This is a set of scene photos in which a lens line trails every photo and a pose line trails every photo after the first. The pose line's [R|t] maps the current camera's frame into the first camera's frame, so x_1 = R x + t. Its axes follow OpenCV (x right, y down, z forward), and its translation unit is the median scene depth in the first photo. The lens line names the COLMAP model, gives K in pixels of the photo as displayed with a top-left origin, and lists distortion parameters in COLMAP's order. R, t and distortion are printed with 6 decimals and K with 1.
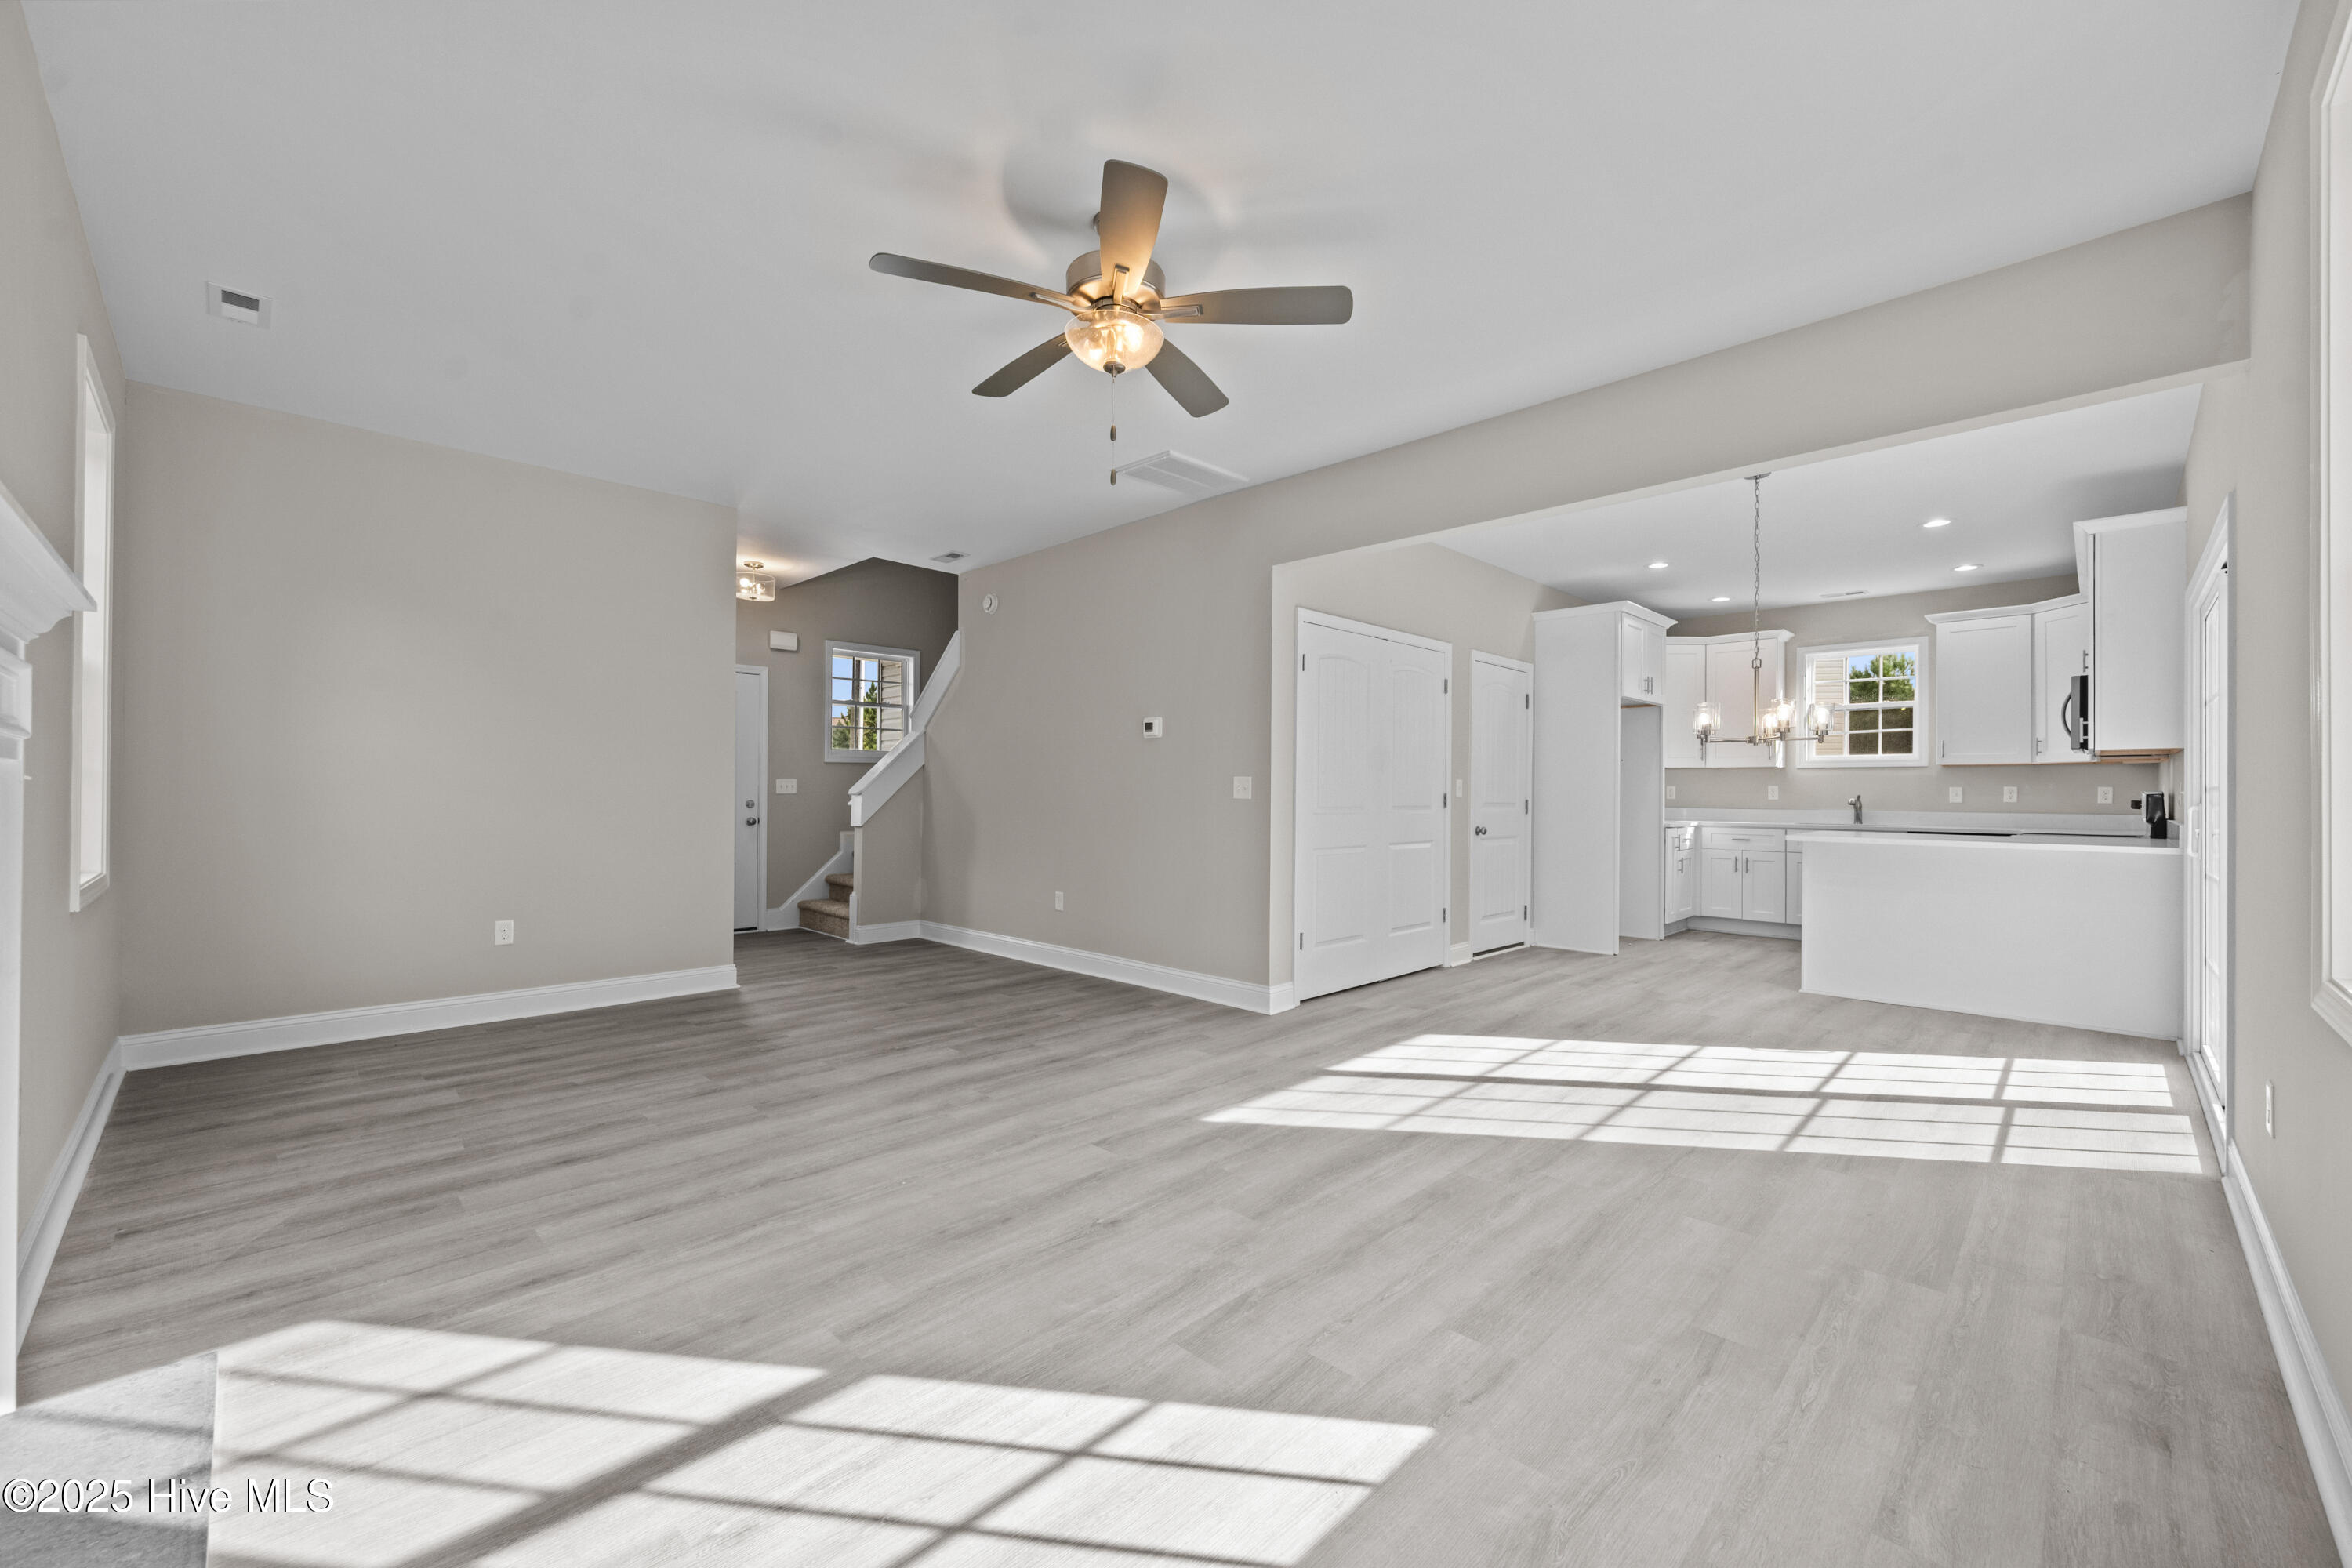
lens RADIAL K [[936.8, 0, 1176.0], [0, 936.8, 784.0], [0, 0, 1]] dist [-0.000595, -0.000104]
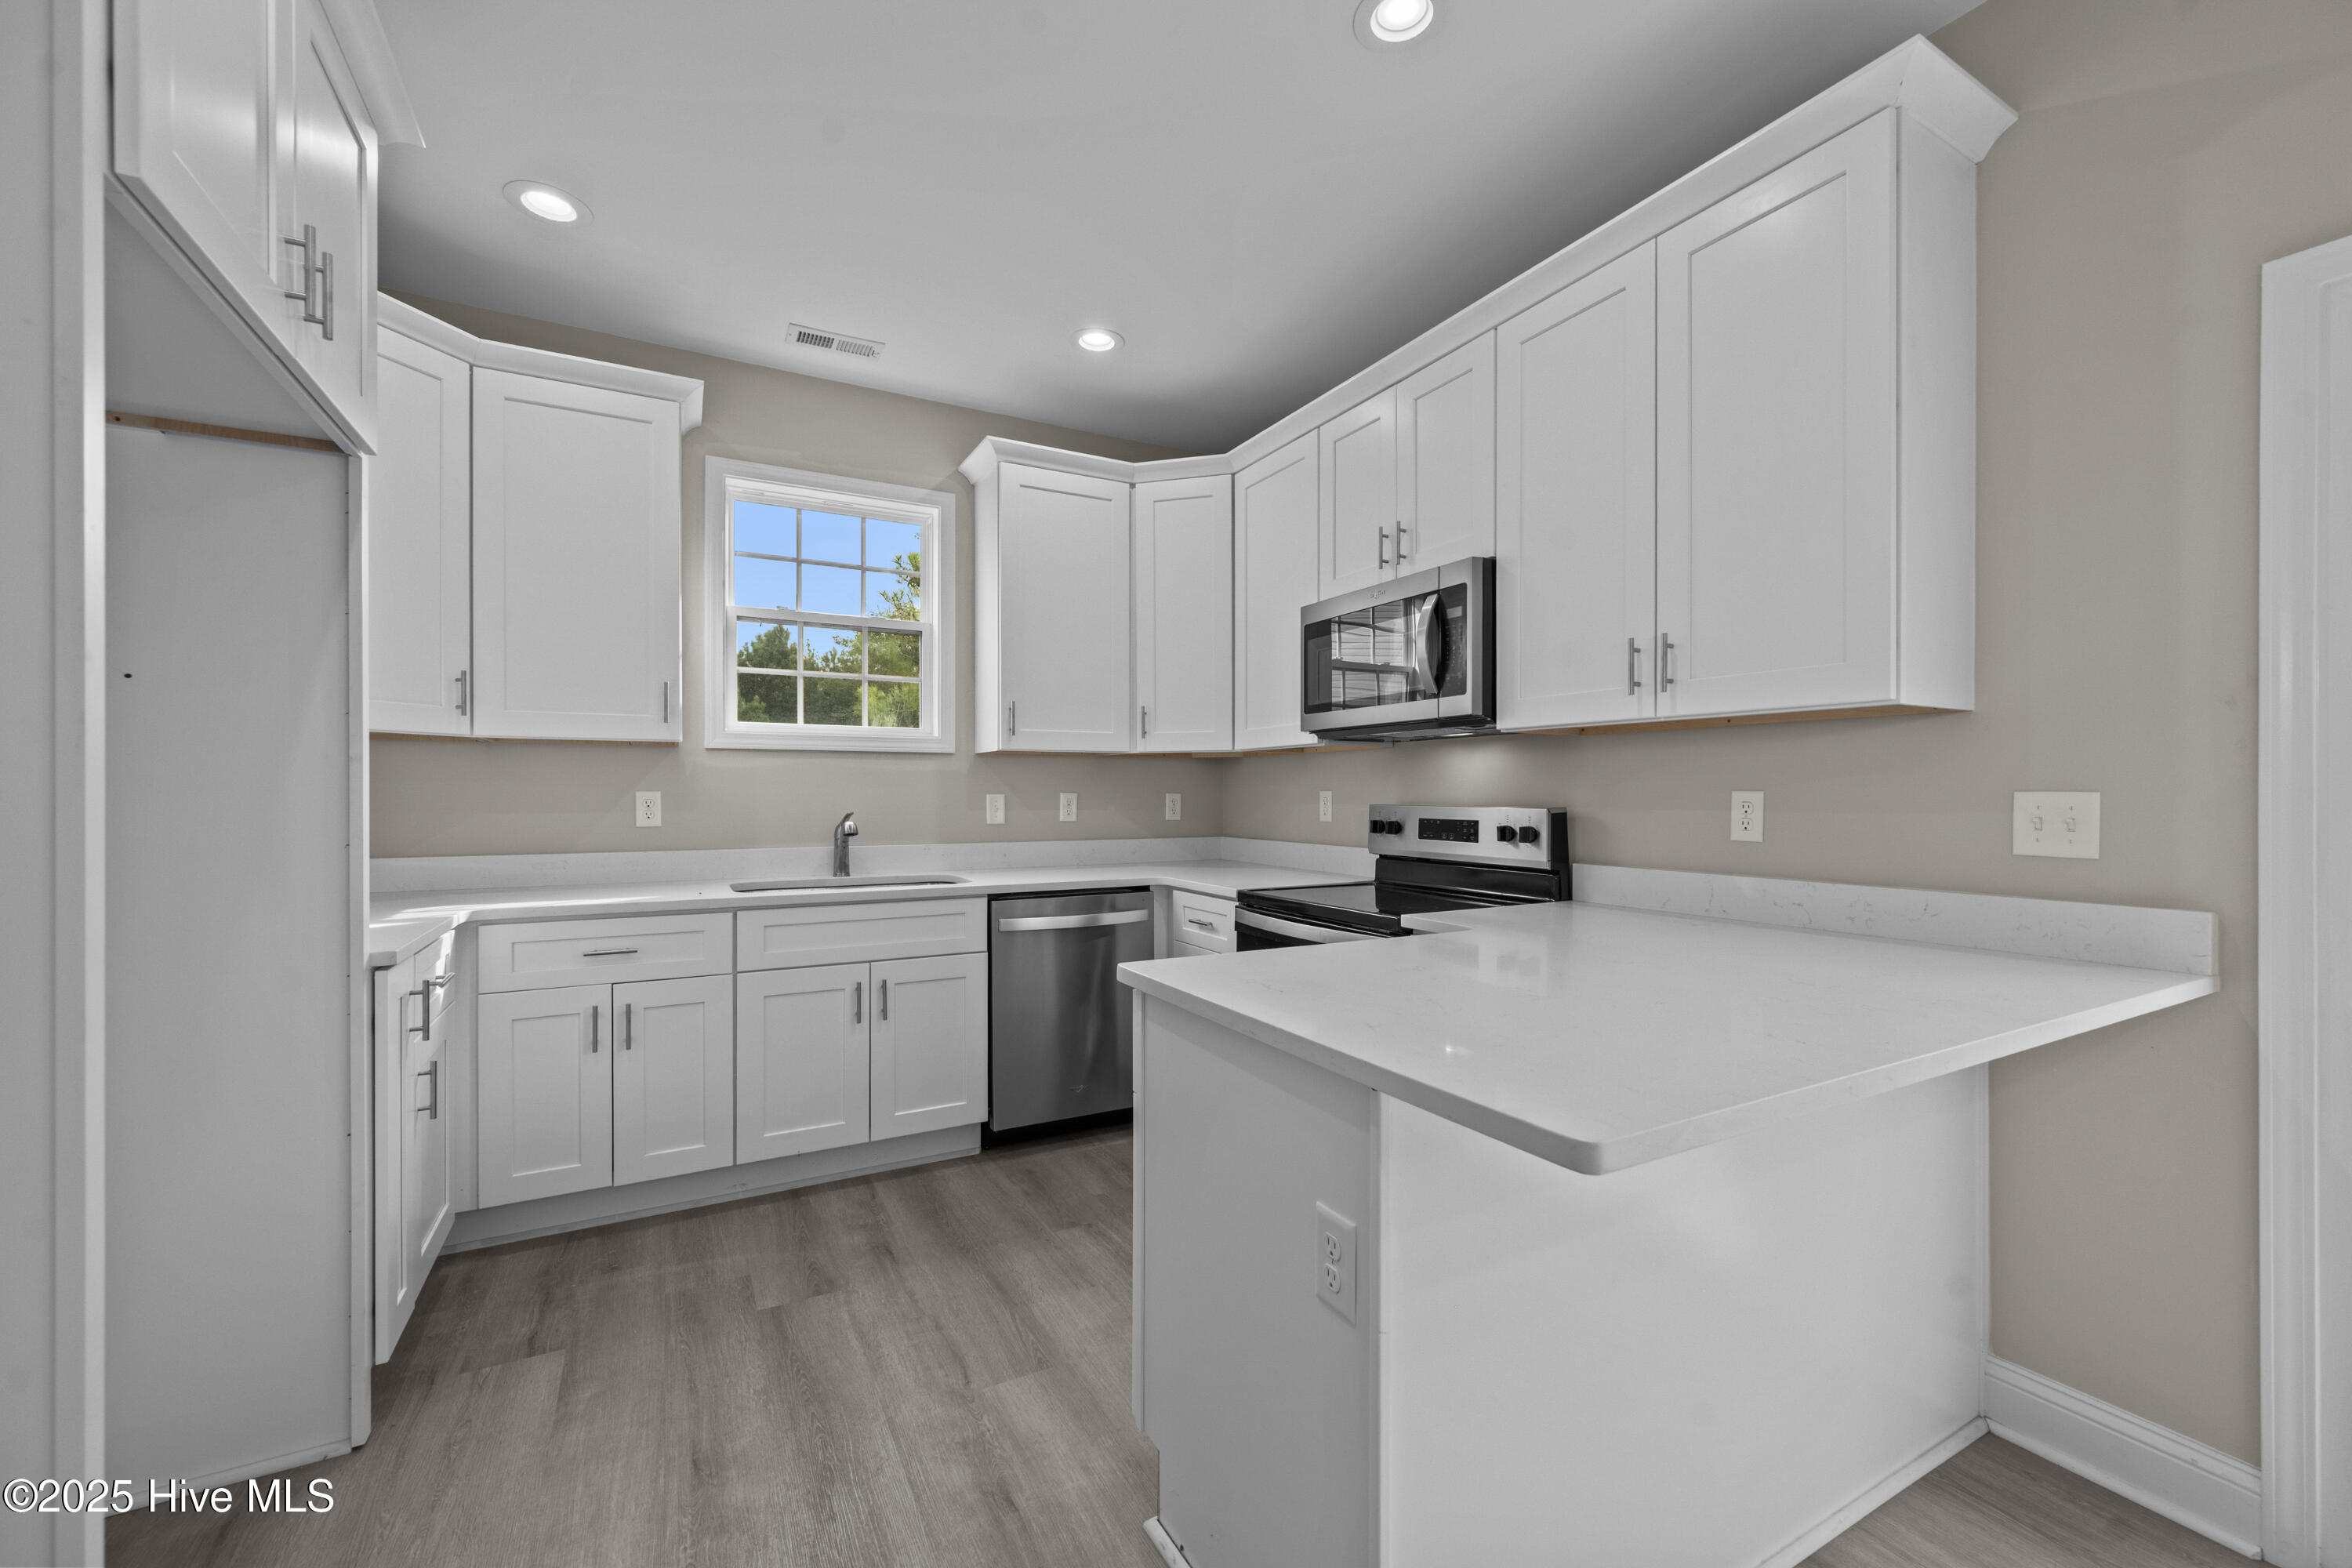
lens RADIAL K [[934.8, 0, 1183.8], [0, 934.8, 798.0], [0, 0, 1]] dist [-0.000193, -0.000139]
pose [[0.280371, -0.009973, 0.959840, 0.371117], [-0.004503, 0.999921, 0.011704, -0.001386], [-0.959881, -0.007604, 0.280304, 0.775115]]
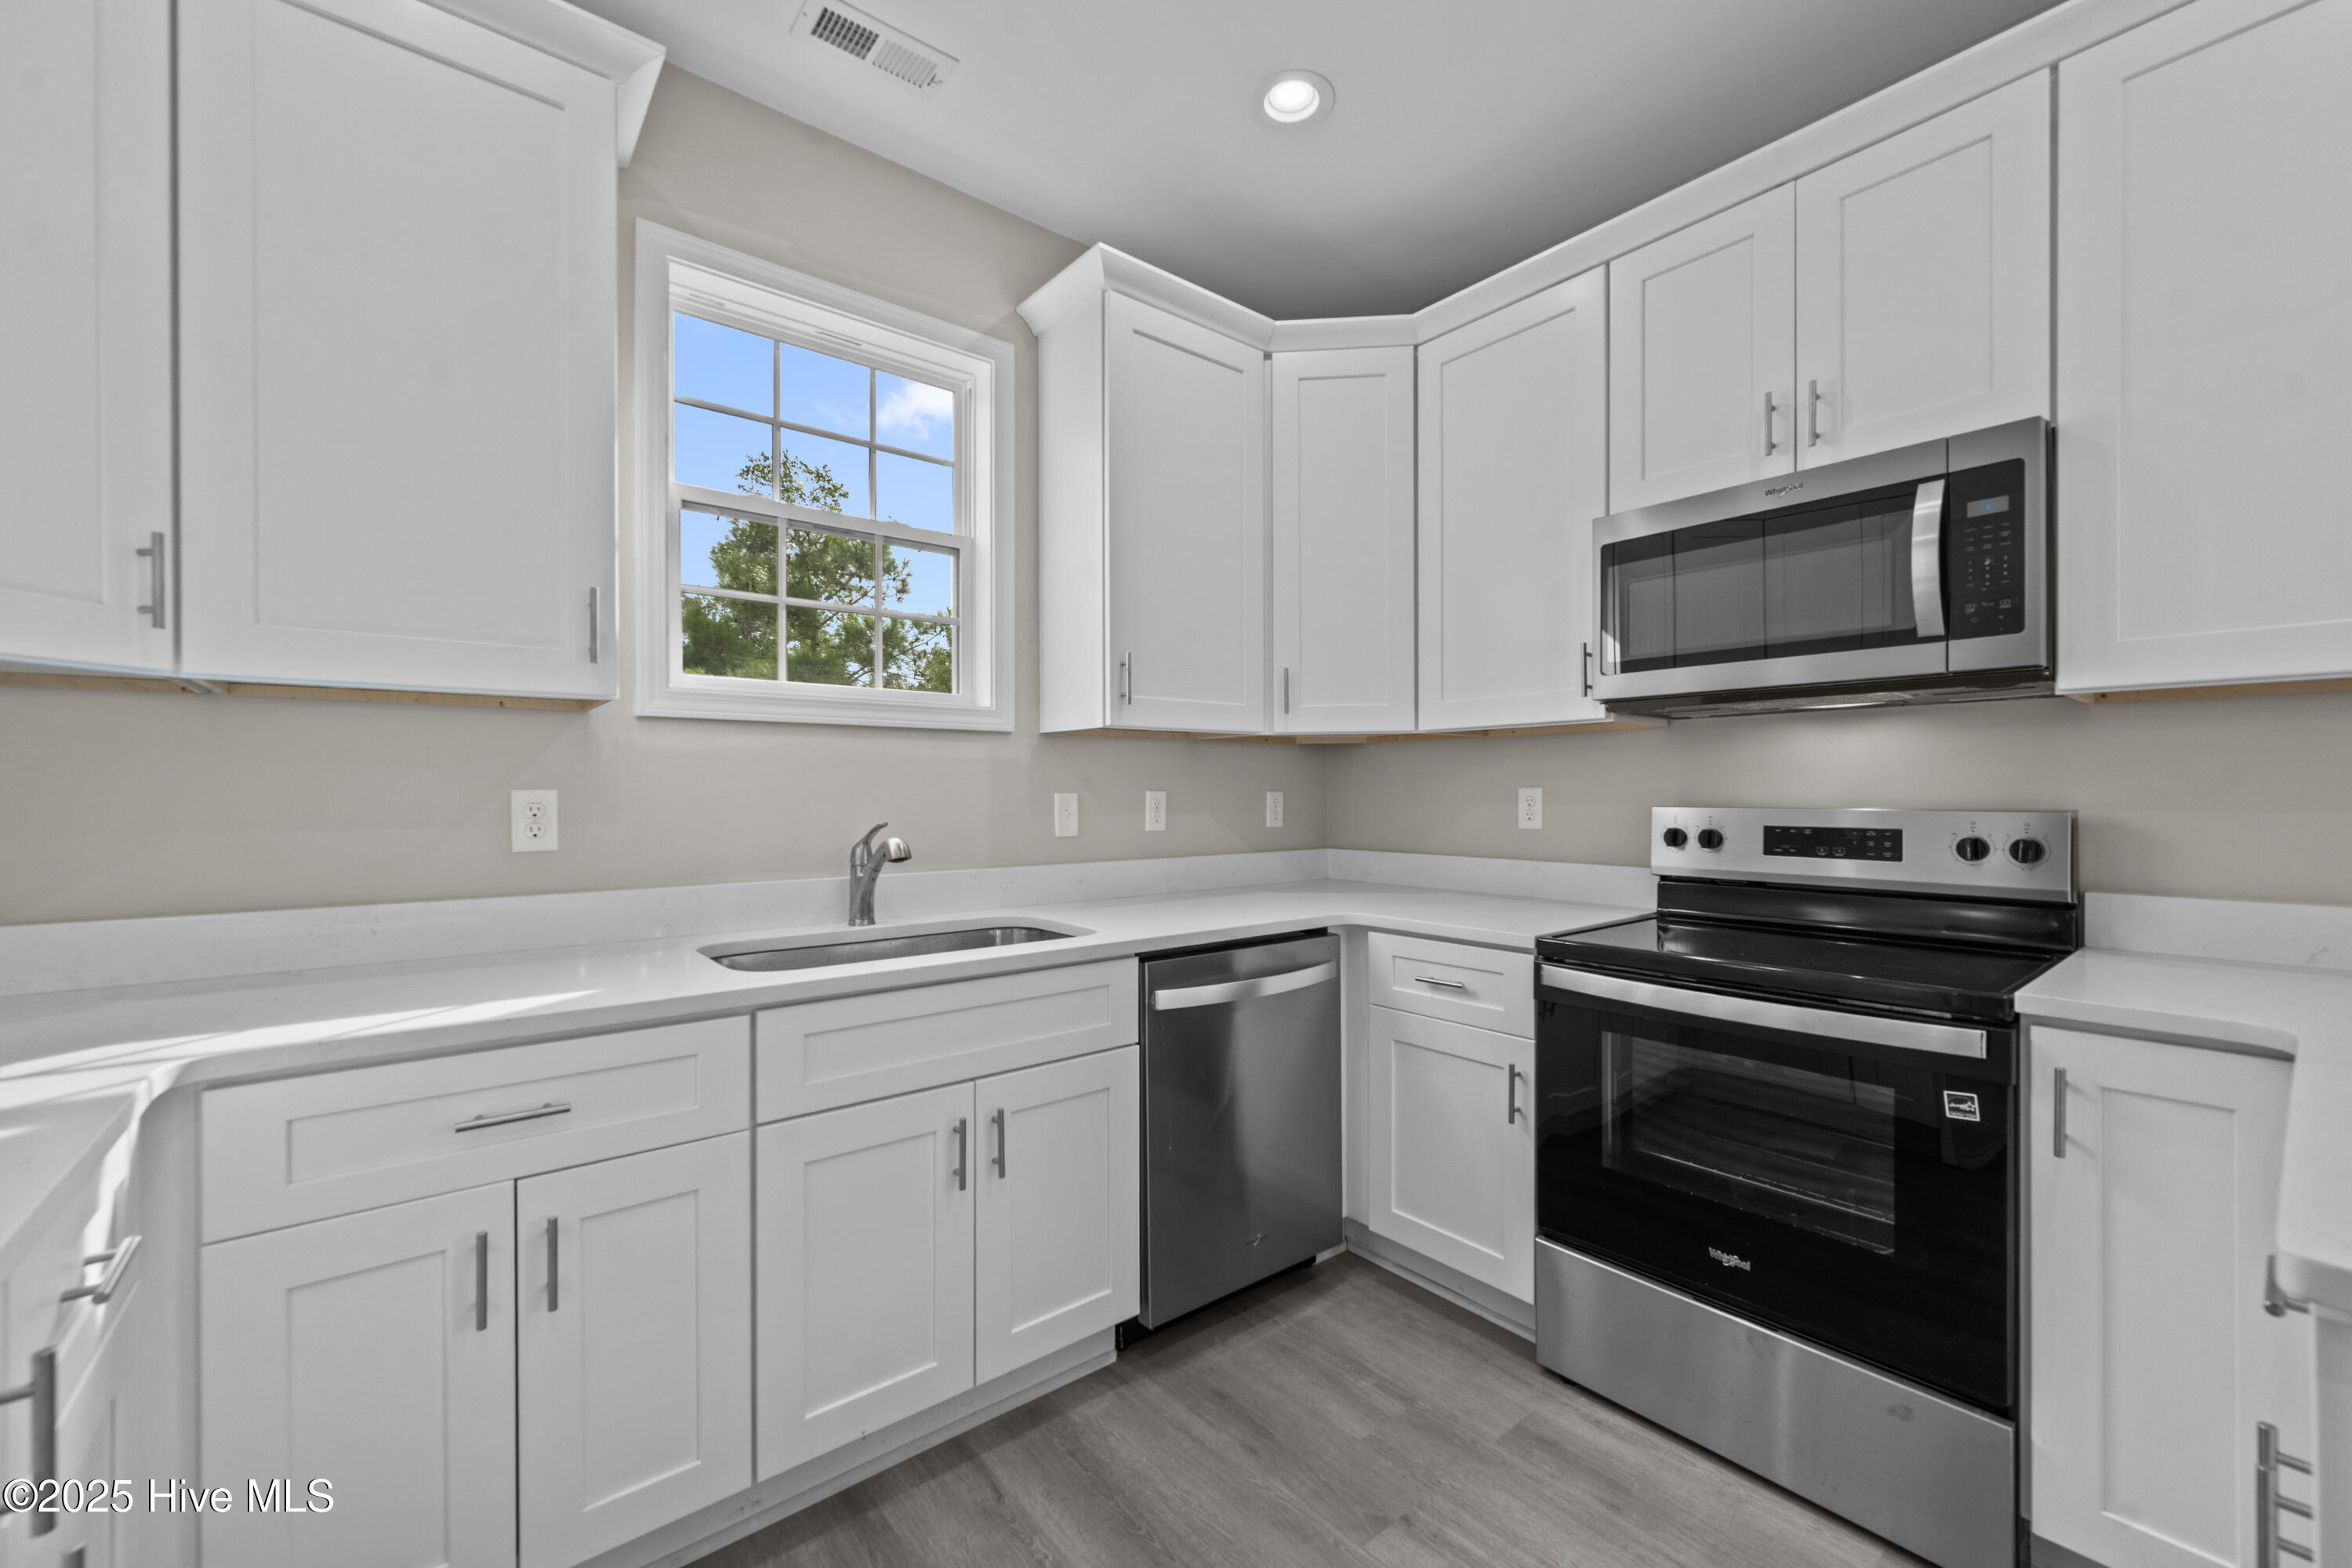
lens RADIAL K [[935.7, 0, 1175.1], [0, 935.7, 796.3], [0, 0, 1]] dist [-0.001682, 0.000031]
pose [[0.102052, -0.009810, 0.994731, 0.495413], [-0.003121, 0.999943, 0.010181, 0.000530], [-0.994774, -0.004144, 0.102016, 0.950205]]
